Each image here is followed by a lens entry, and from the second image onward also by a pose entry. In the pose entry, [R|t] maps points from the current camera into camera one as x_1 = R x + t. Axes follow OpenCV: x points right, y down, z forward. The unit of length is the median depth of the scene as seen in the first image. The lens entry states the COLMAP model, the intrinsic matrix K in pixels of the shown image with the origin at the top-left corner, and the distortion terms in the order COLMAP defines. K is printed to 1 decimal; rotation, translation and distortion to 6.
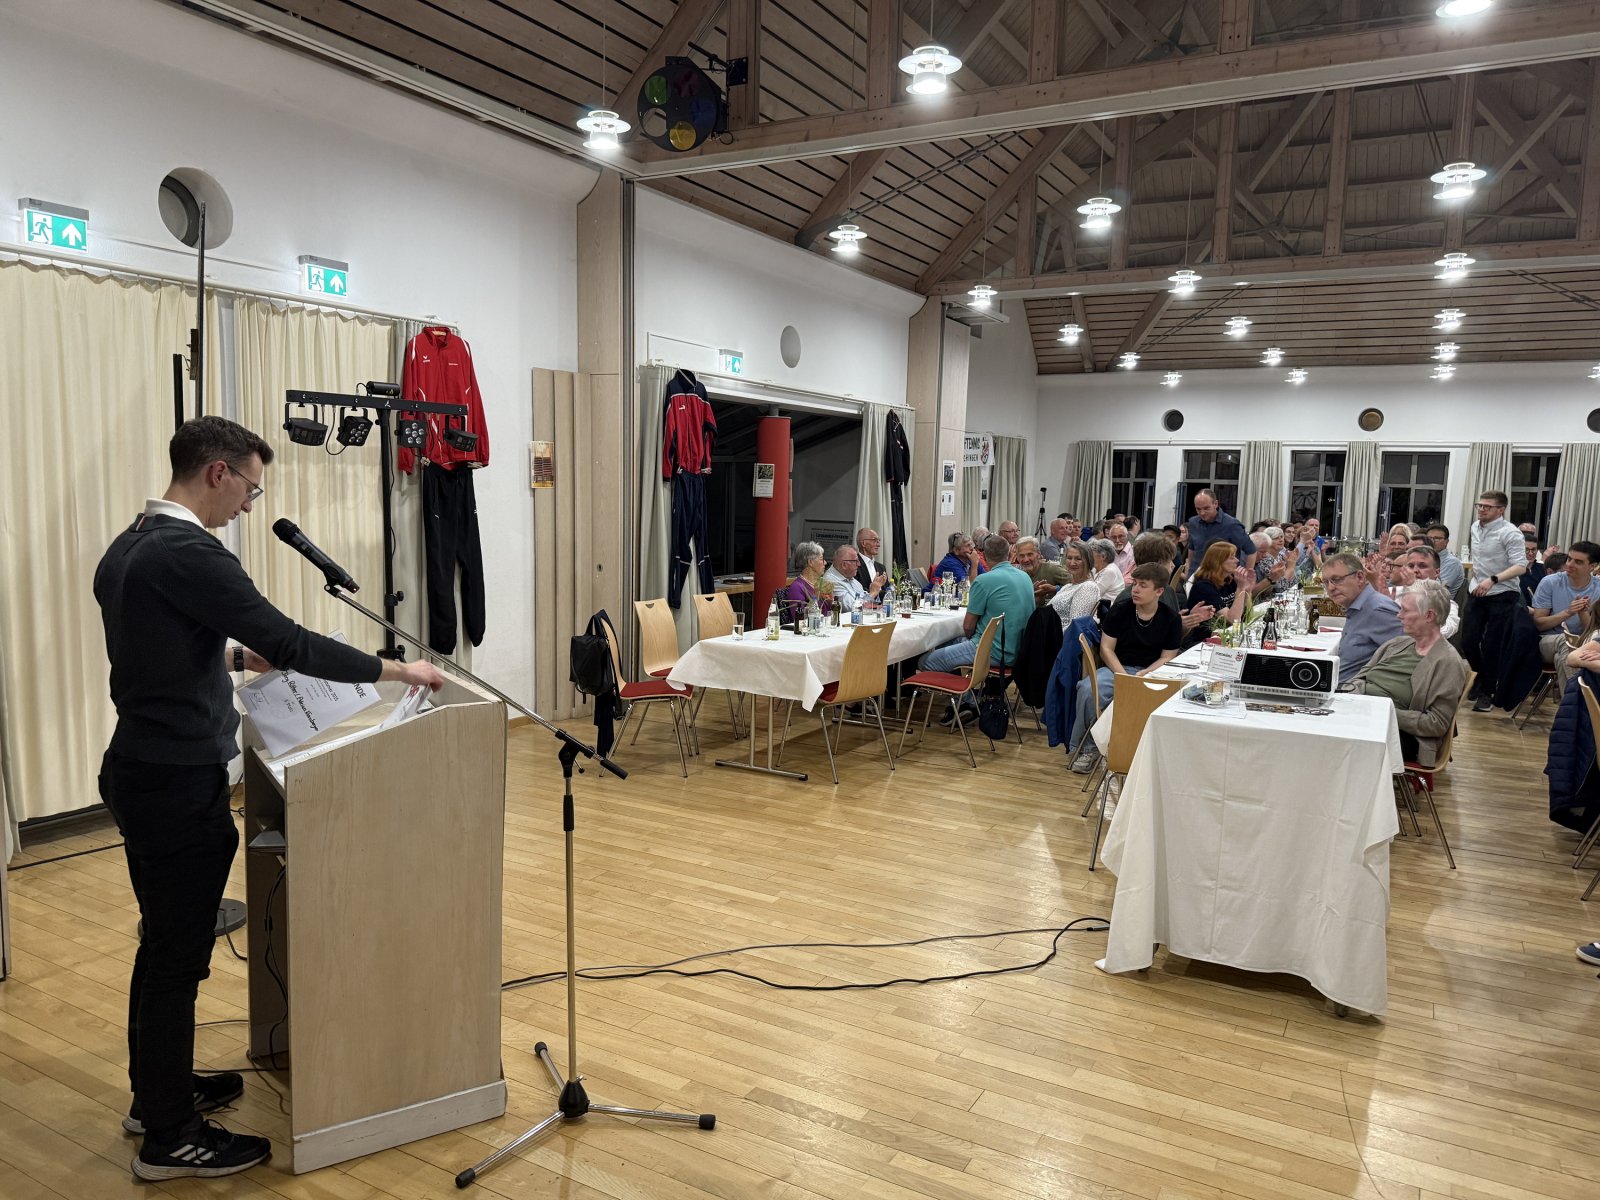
lens RADIAL K [[1155.8, 0, 778.8], [0, 1155.8, 610.2], [0, 0, 1]] dist [0.015985, -0.019868]
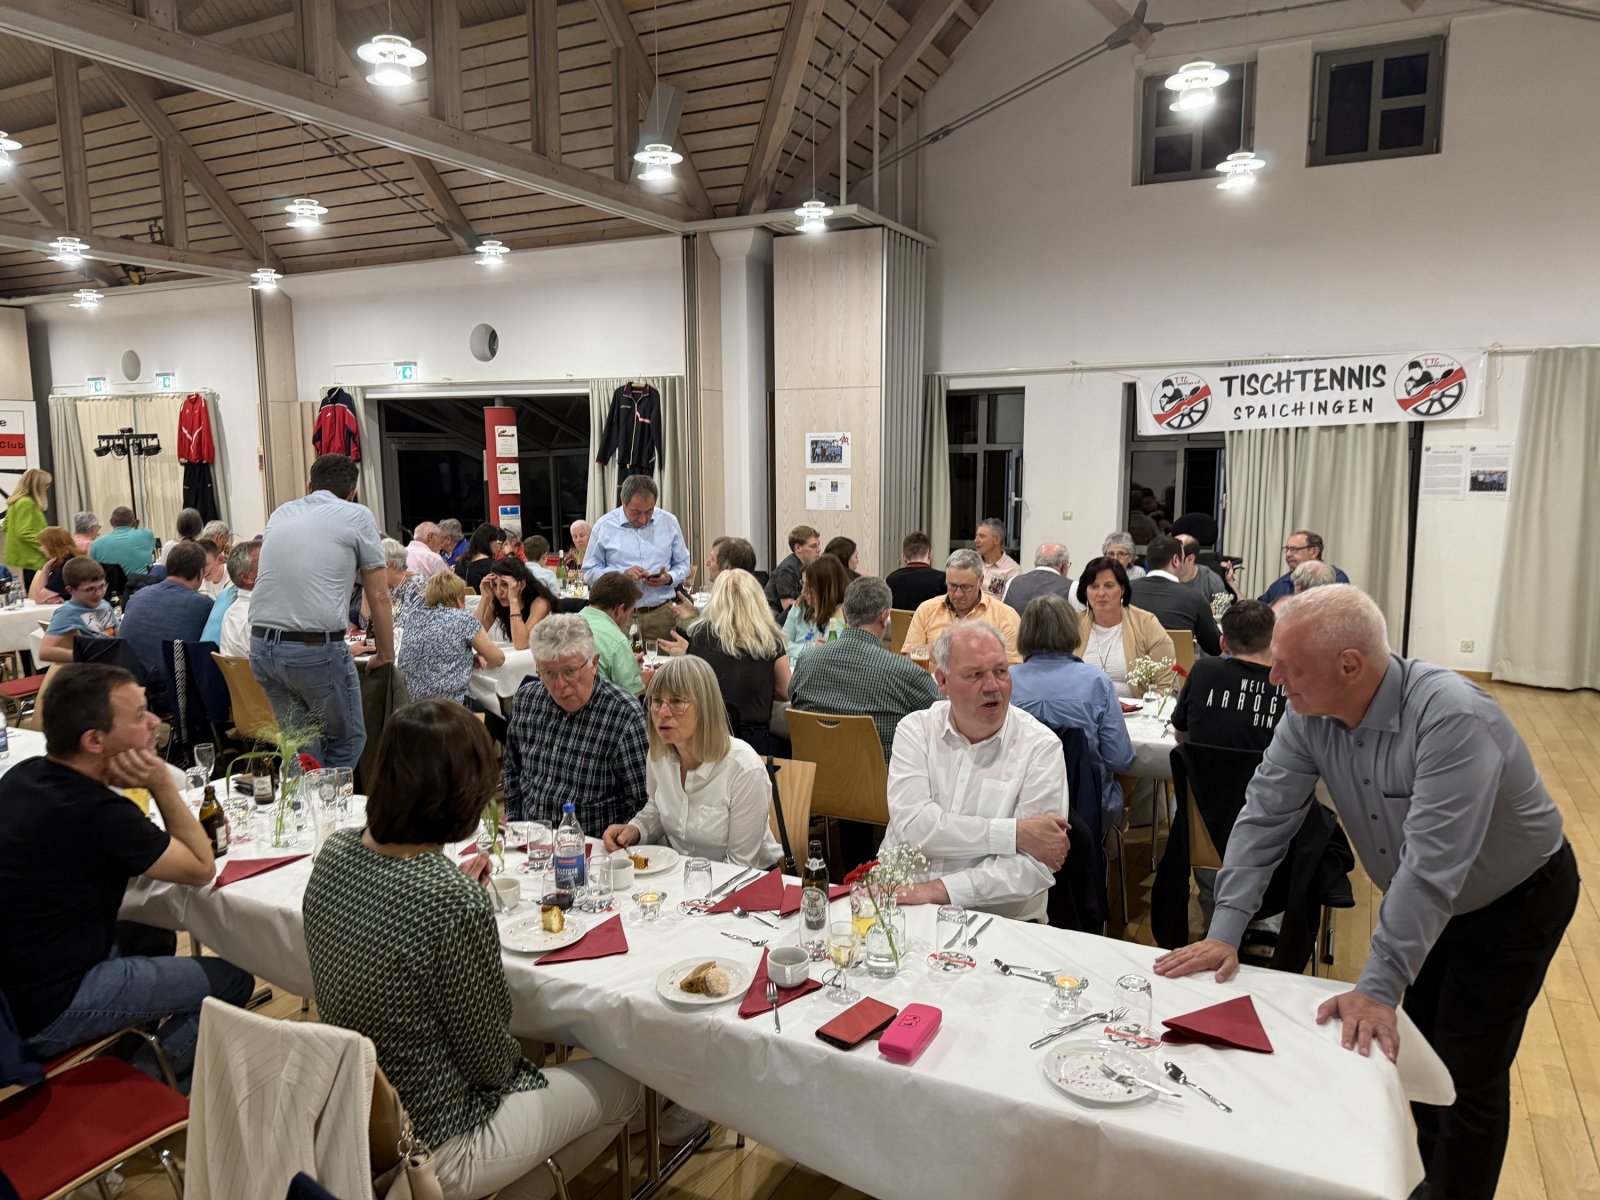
lens RADIAL K [[1155.8, 0, 796.6], [0, 1155.8, 601.0], [0, 0, 1]] dist [0.015985, -0.019868]
pose [[0.042050, 0.122580, -0.991567, 0.683943], [-0.093738, 0.988552, 0.118232, -0.088452], [0.994708, 0.087976, 0.053059, 0.758928]]
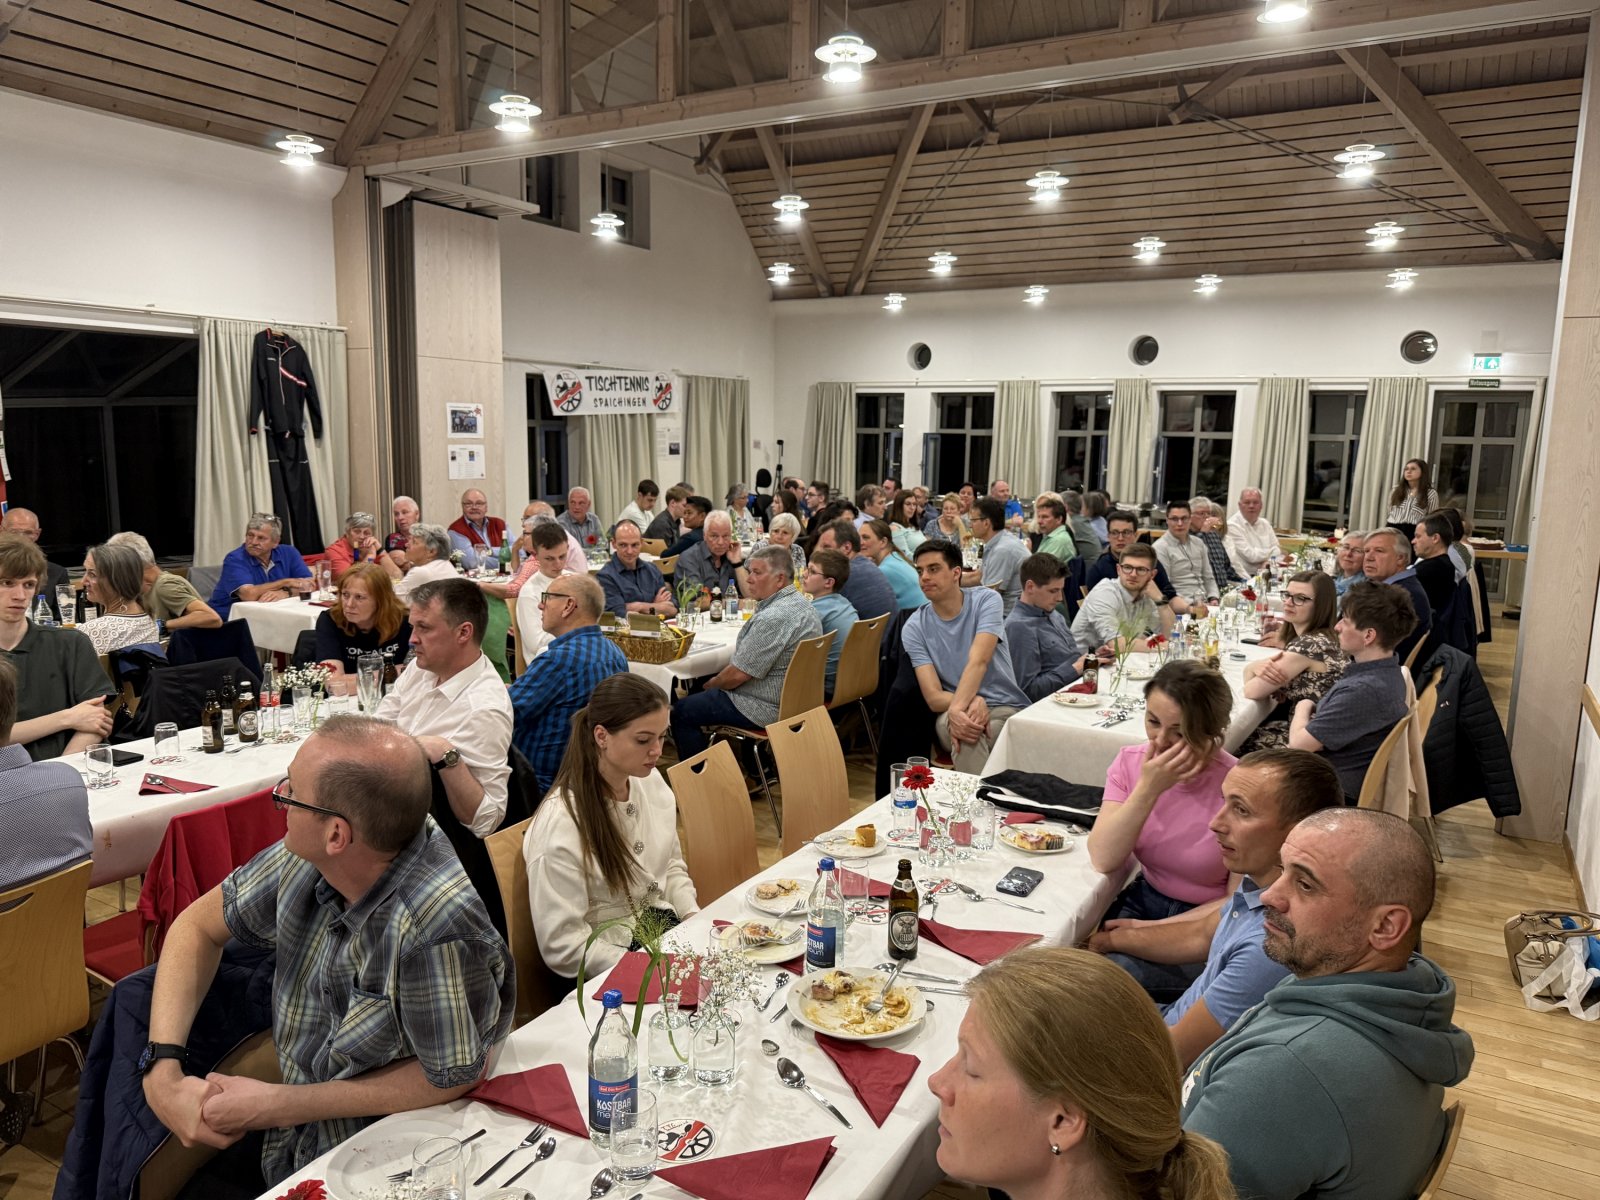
lens RADIAL K [[1155.8, 0, 777.9], [0, 1155.8, 613.5], [0, 0, 1]] dist [0.015985, -0.019868]
pose [[0.999795, -0.005154, -0.019591, 0.287143], [0.006018, 0.999001, 0.044289, -0.022877], [0.019343, -0.044398, 0.998827, 0.207028]]
